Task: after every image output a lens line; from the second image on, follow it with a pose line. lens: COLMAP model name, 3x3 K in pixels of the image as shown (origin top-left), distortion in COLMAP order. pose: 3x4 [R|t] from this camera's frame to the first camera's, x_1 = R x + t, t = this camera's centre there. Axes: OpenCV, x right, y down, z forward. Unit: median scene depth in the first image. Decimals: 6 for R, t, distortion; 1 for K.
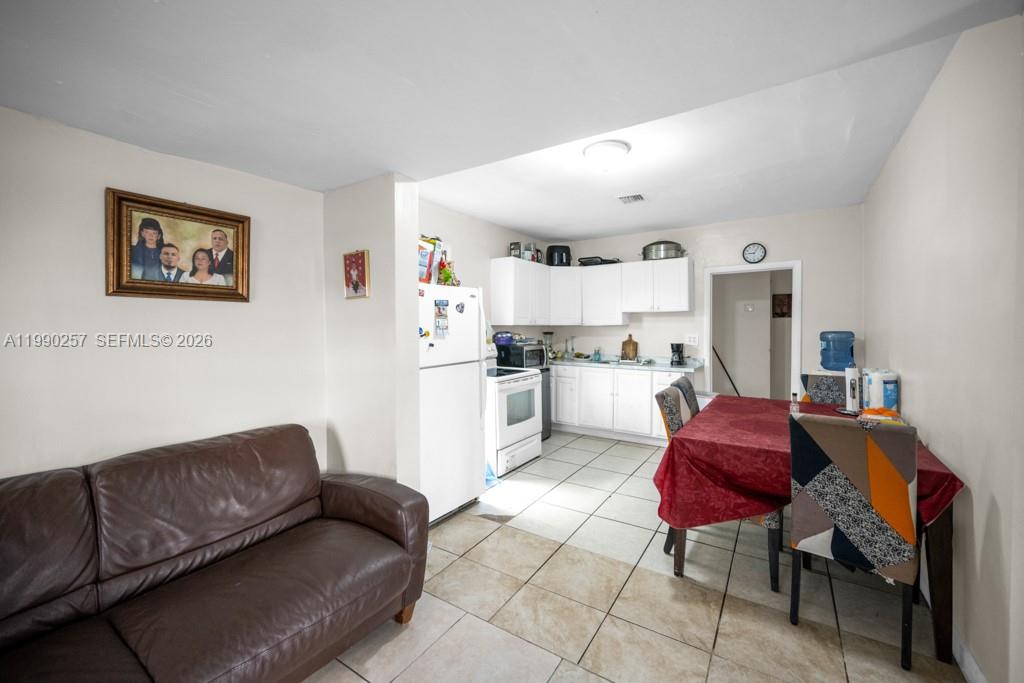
lens RADIAL K [[411.5, 0, 508.3], [0, 411.5, 337.0], [0, 0, 1]] dist [0.001213, -0.000079]
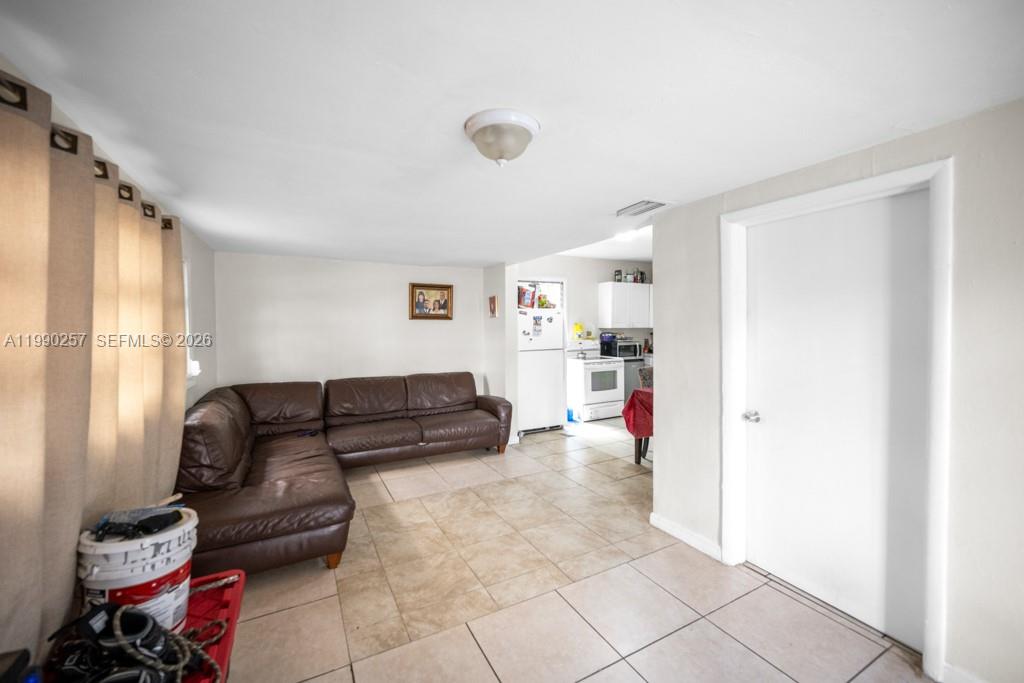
lens RADIAL K [[411.5, 0, 519.0], [0, 411.5, 339.7], [0, 0, 1]] dist [0.001213, -0.000079]
pose [[0.886045, 0.017706, -0.463260, 0.720054], [-0.012803, 0.999824, 0.013725, -0.005416], [0.463422, -0.006230, 0.886116, -0.826908]]
